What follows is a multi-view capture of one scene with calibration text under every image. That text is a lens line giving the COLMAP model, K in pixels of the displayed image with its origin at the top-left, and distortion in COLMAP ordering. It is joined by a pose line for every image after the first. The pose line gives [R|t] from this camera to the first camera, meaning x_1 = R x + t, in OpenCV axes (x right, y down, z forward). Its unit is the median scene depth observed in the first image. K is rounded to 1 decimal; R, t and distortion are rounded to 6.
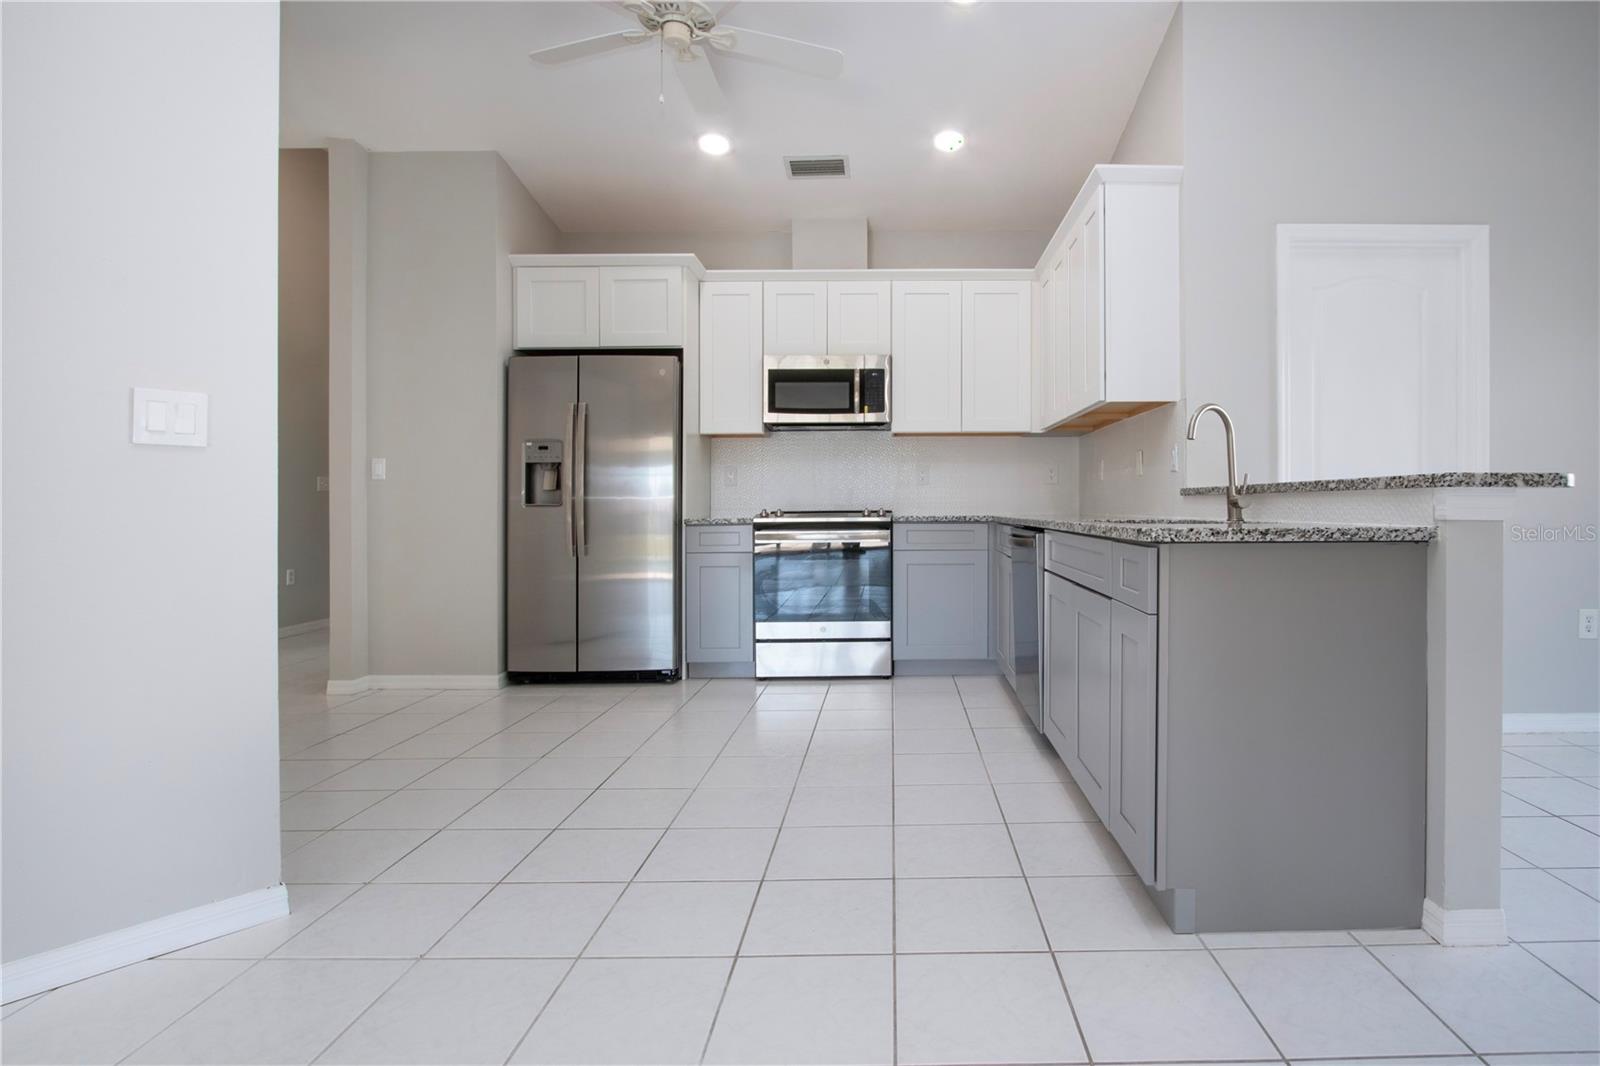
lens RADIAL K [[776.3, 0, 904.5], [0, 776.3, 518.1], [0, 0, 1]] dist [-0.018646, 0.003302]
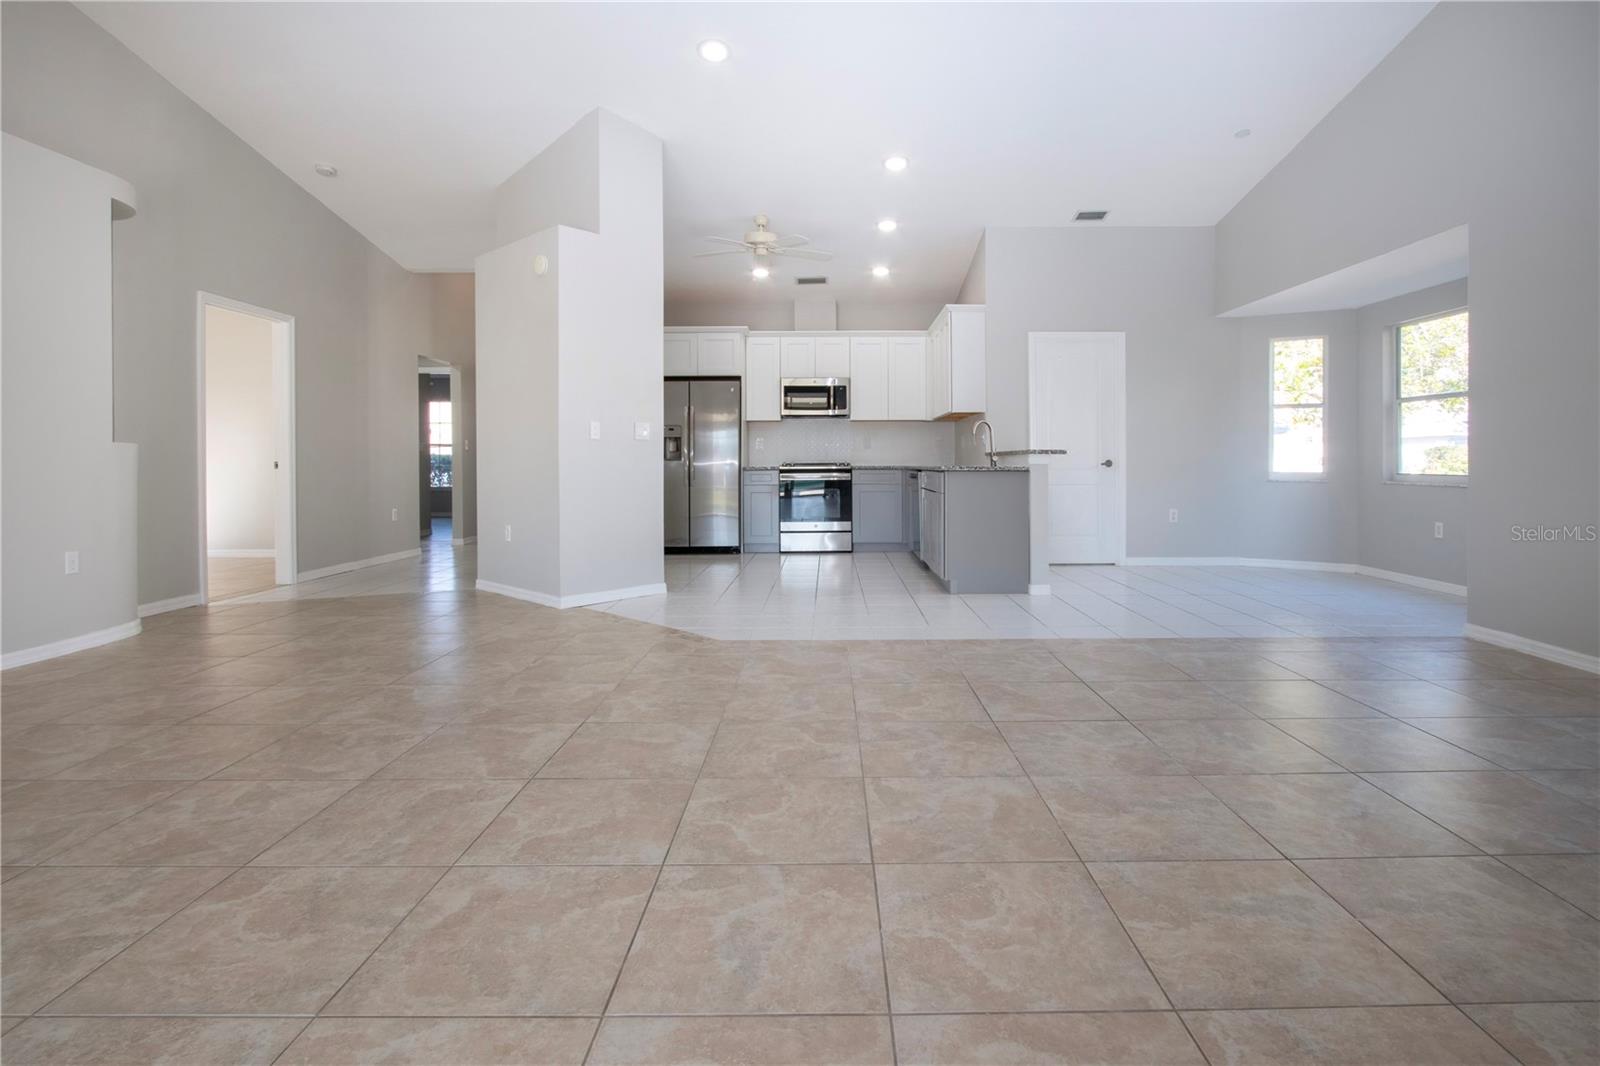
lens RADIAL K [[776.3, 0, 837.5], [0, 776.3, 462.1], [0, 0, 1]] dist [-0.018646, 0.003302]
pose [[0.999963, 0.002802, -0.008104, -0.034539], [-0.002931, 0.999869, -0.015918, 0.019175], [0.008059, 0.015941, 0.999840, -0.901079]]
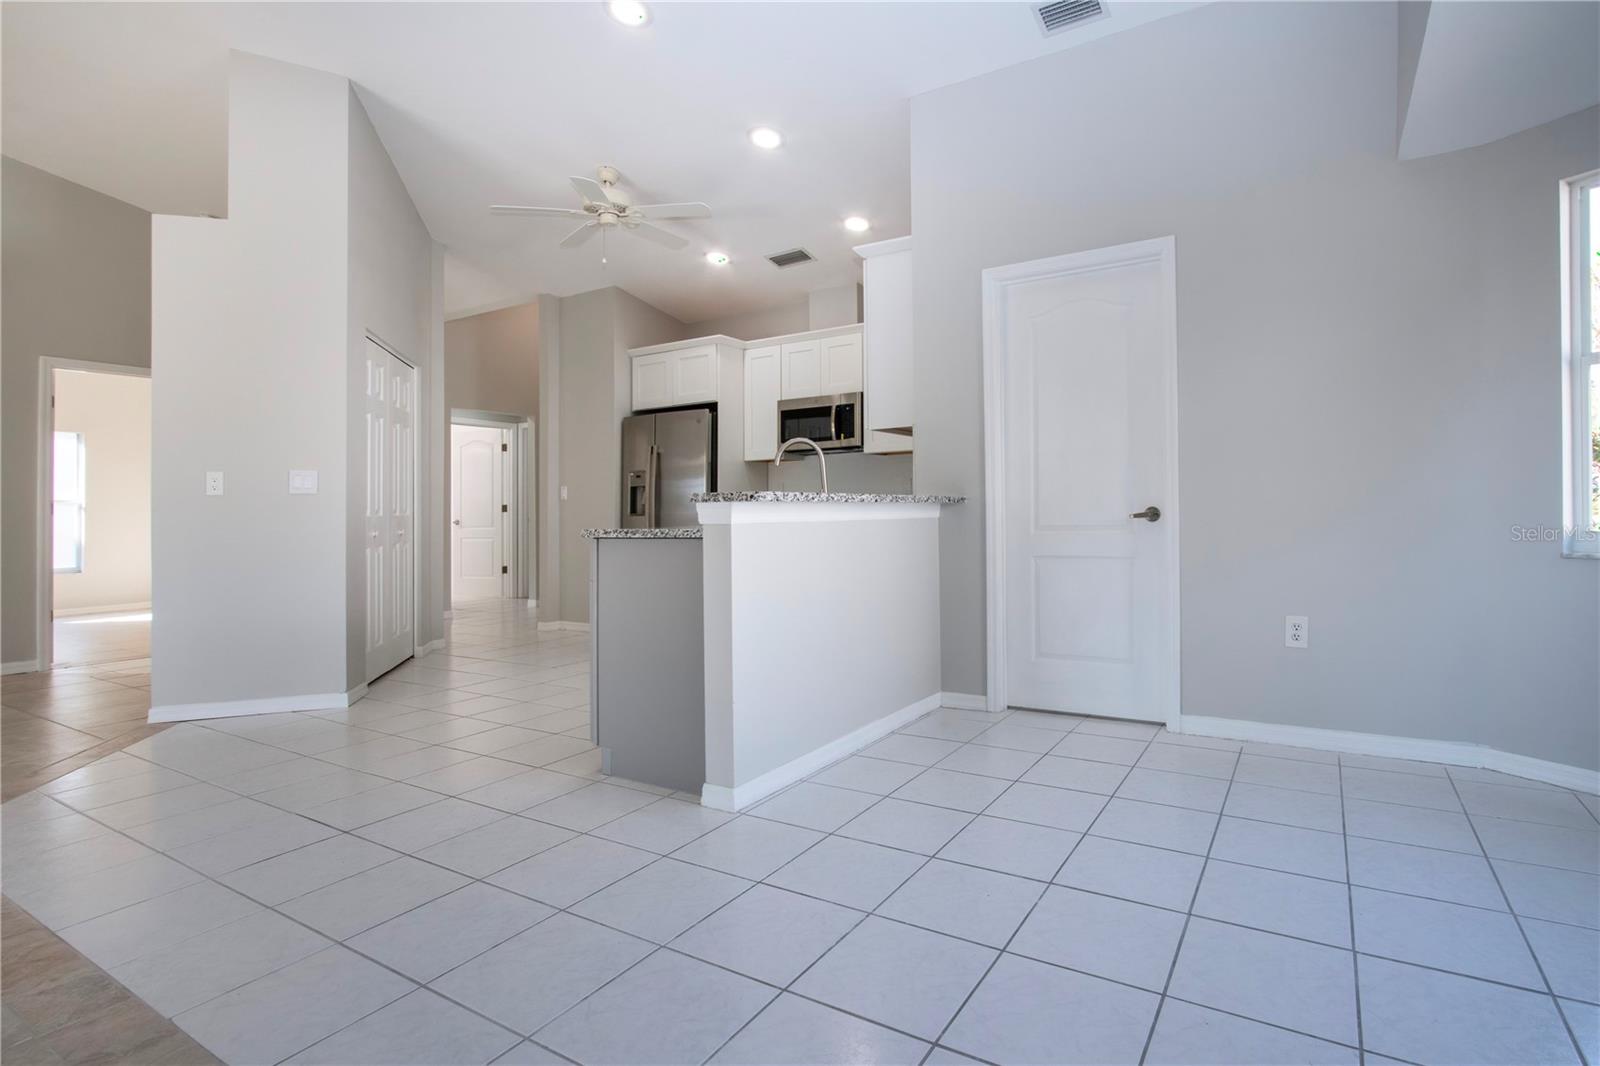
lens RADIAL K [[776.3, 0, 901.5], [0, 776.3, 506.4], [0, 0, 1]] dist [-0.018646, 0.003302]
pose [[0.866986, -0.014364, -0.498125, 0.716570], [0.004932, 0.999783, -0.020246, 0.000274], [0.498308, 0.015096, 0.866869, -0.052197]]
